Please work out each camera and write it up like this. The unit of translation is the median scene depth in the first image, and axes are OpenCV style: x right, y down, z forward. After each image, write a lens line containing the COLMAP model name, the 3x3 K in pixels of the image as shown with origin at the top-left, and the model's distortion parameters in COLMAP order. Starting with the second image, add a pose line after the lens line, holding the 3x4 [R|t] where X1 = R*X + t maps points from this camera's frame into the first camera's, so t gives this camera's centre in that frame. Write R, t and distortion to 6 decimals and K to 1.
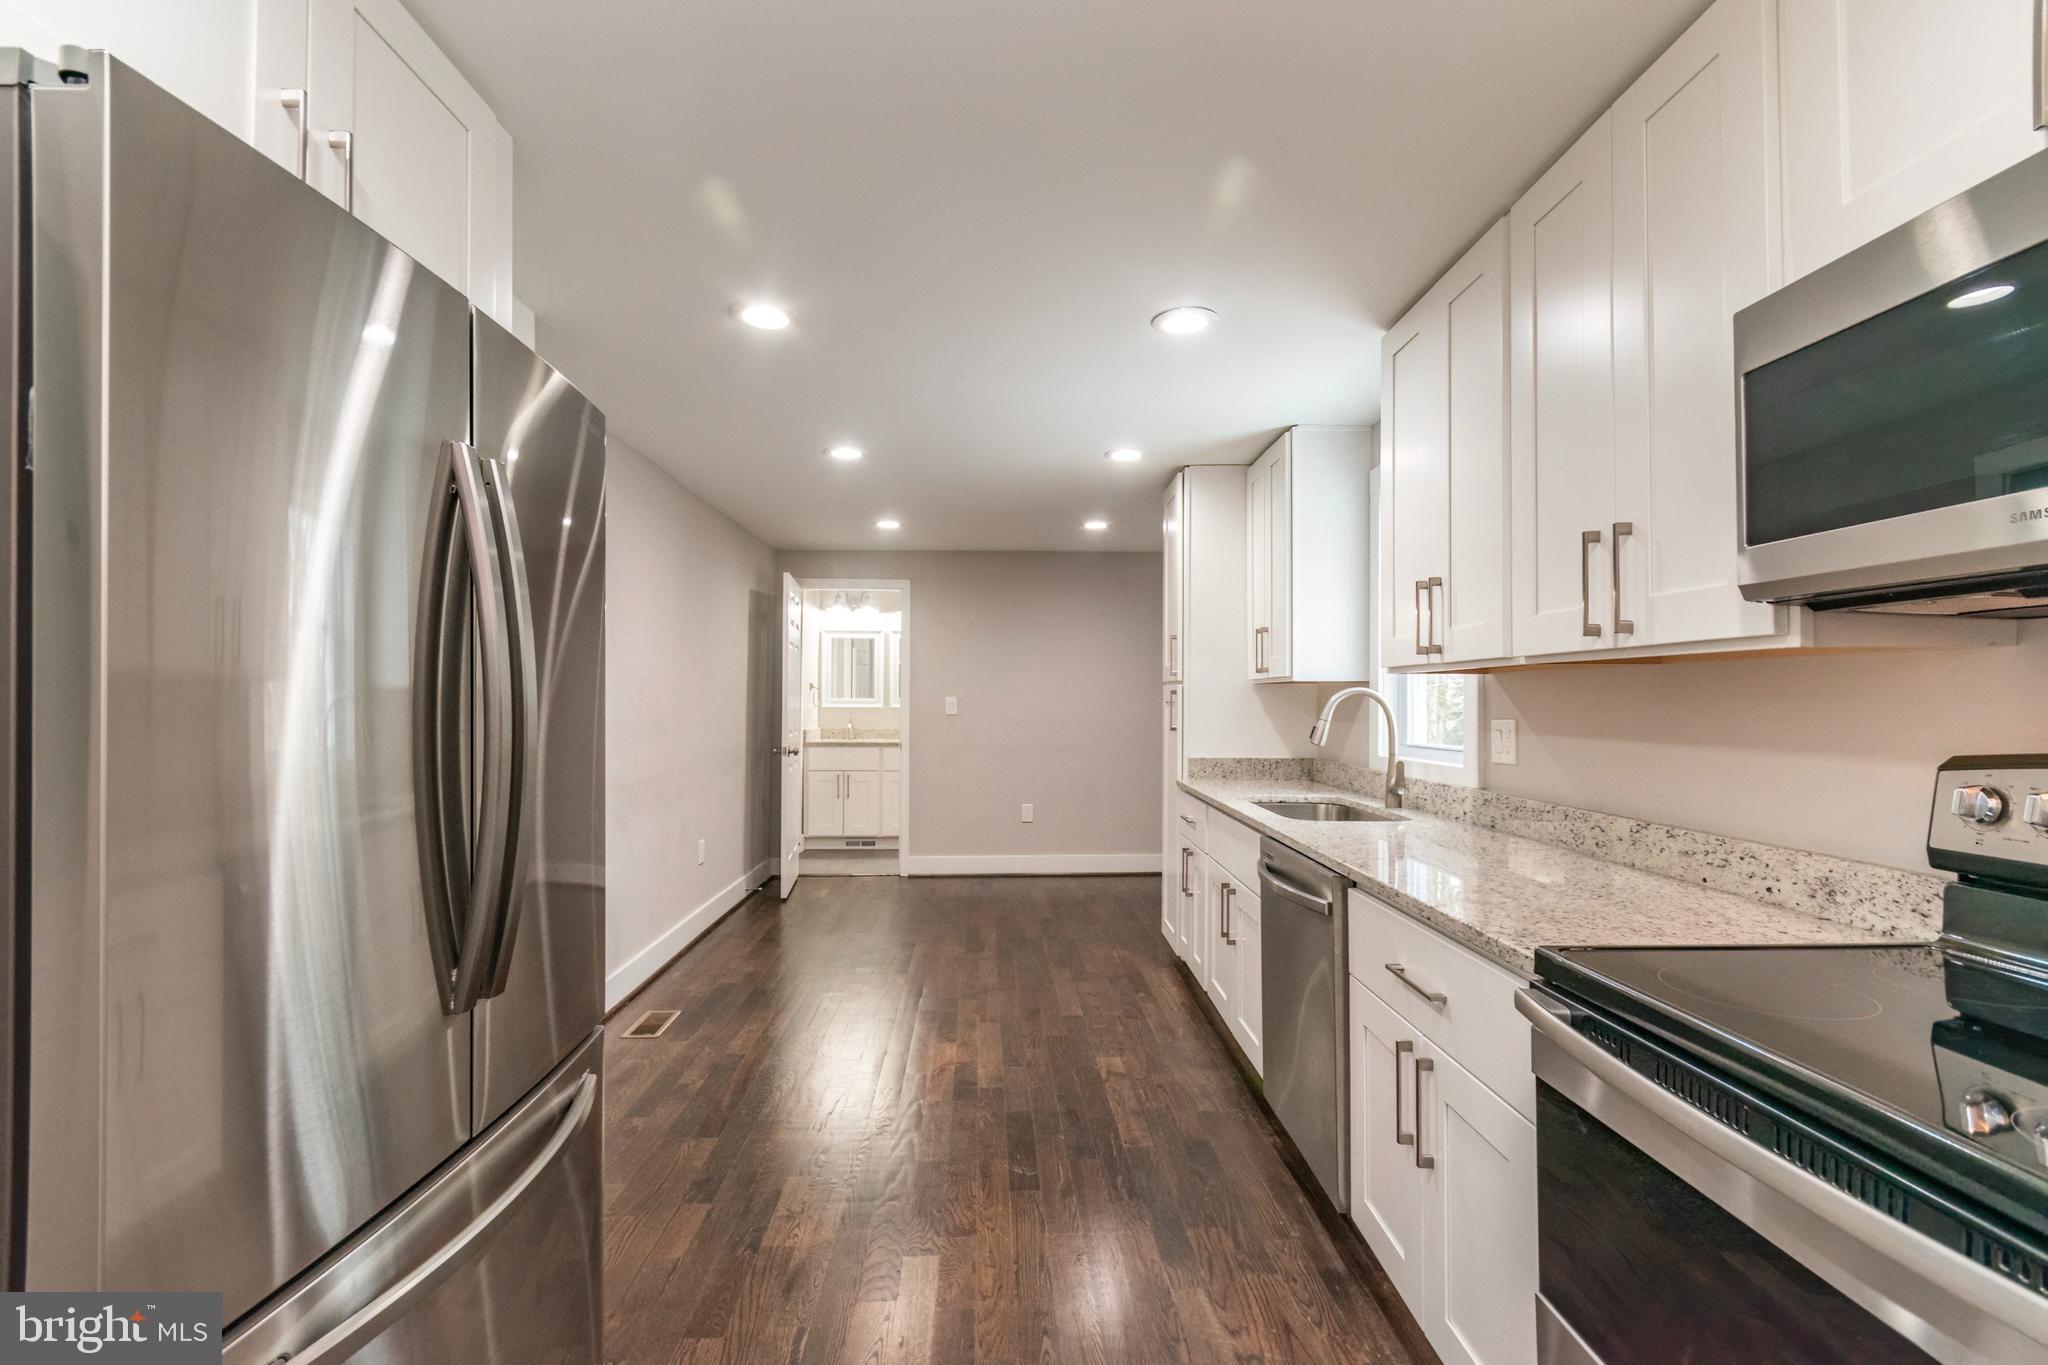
lens RADIAL K [[892.6, 0, 1017.4], [0, 892.6, 686.2], [0, 0, 1]] dist [-0.000117, 0.000296]
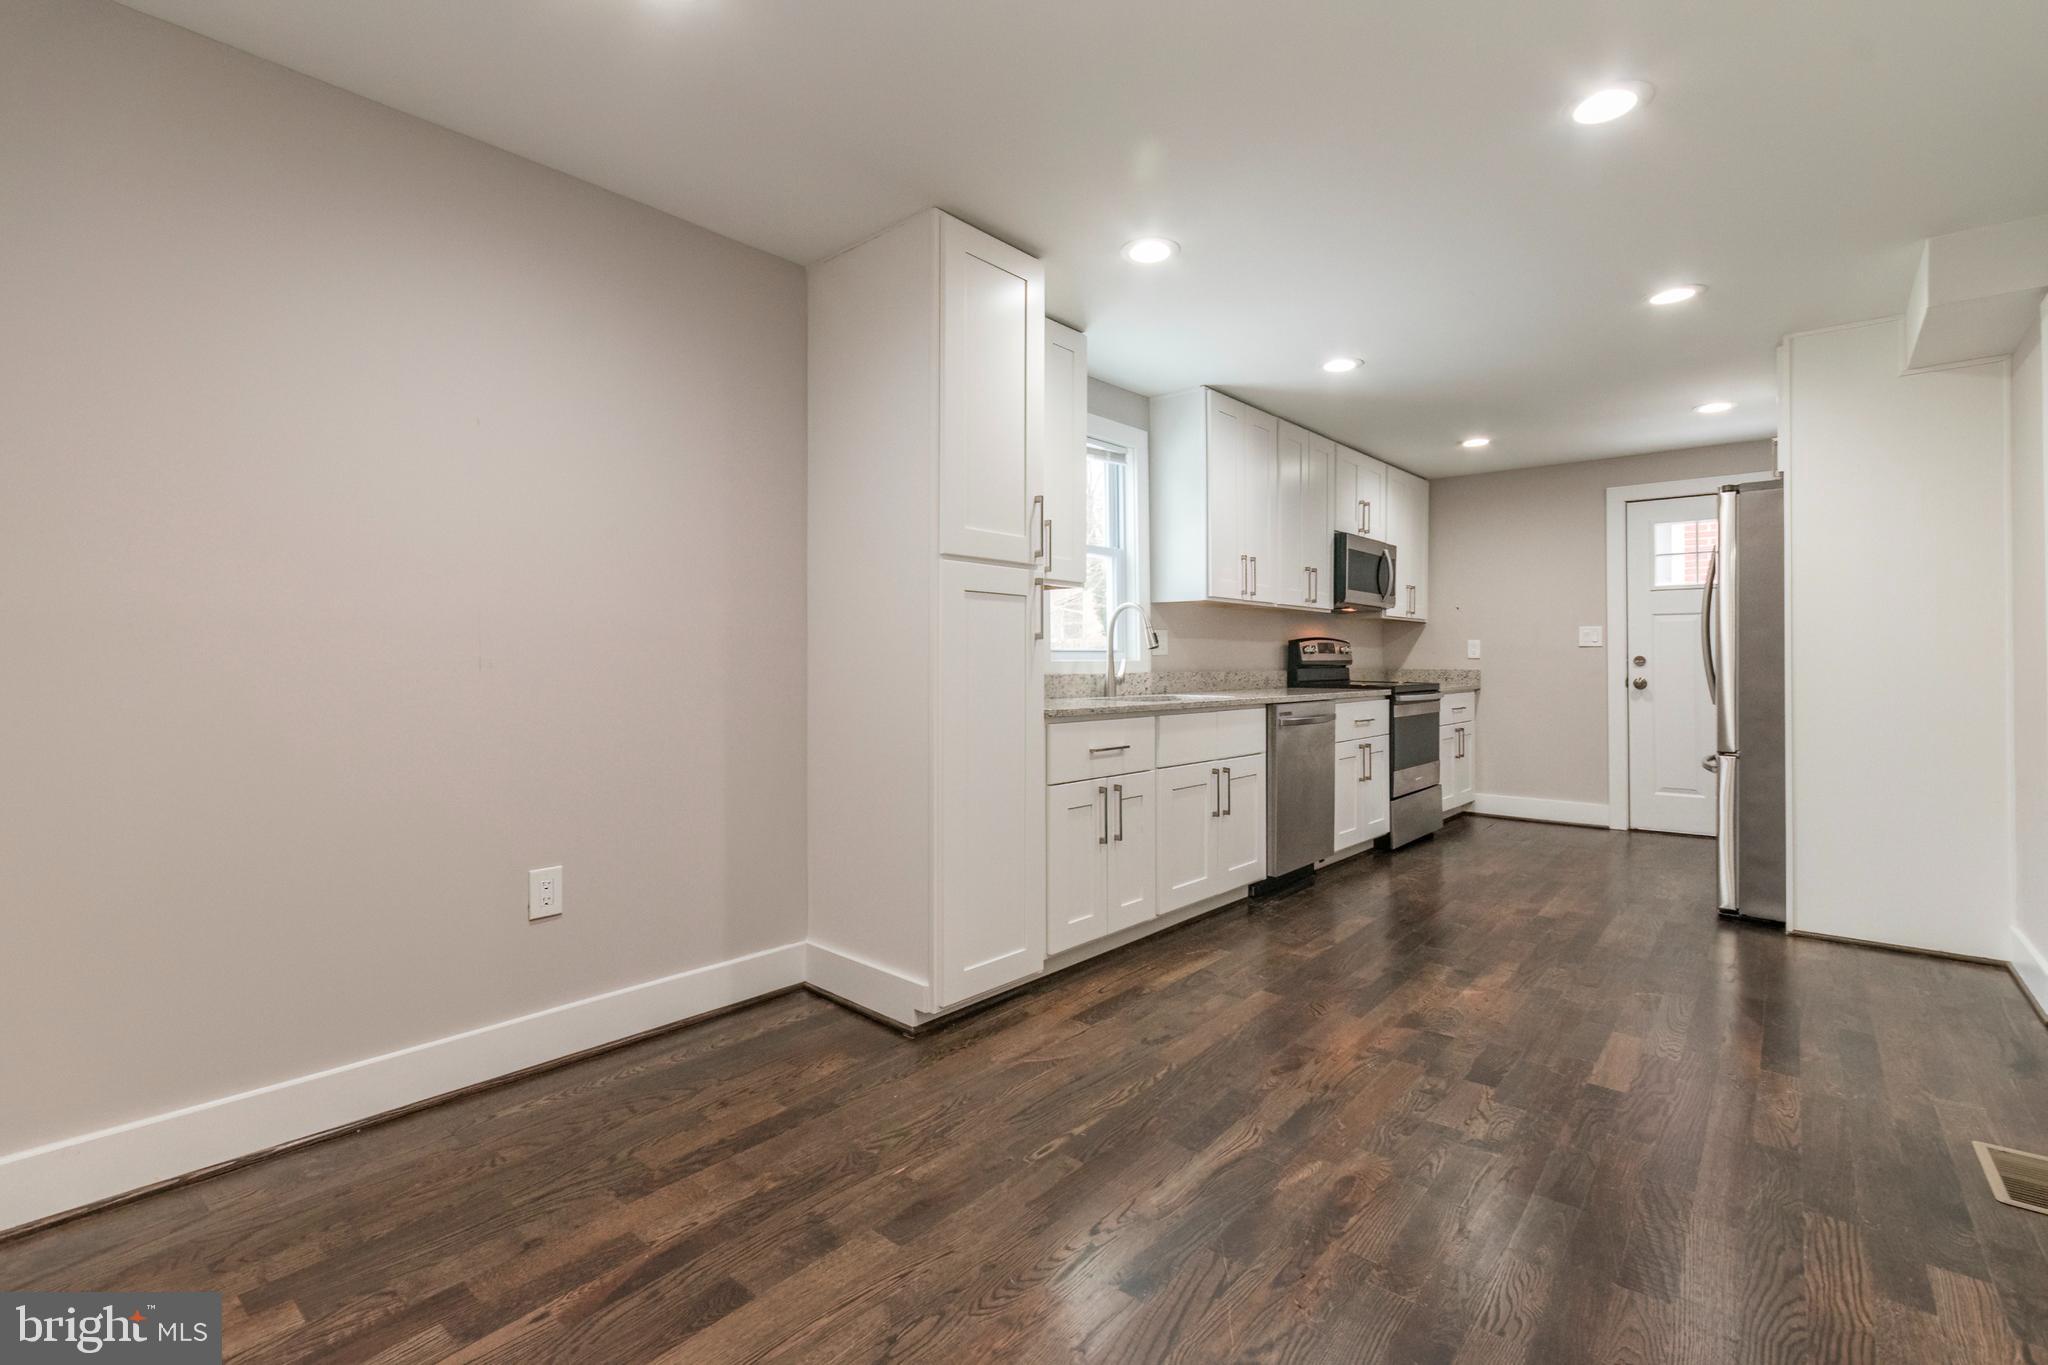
lens RADIAL K [[903.1, 0, 1034.9], [0, 903.1, 655.8], [0, 0, 1]] dist [-0.000048, -0.000499]
pose [[-0.741674, 0.001170, 0.670760, -0.333736], [-0.014470, 0.999738, -0.017743, 0.090196], [-0.670605, -0.022866, -0.741462, 1.815837]]
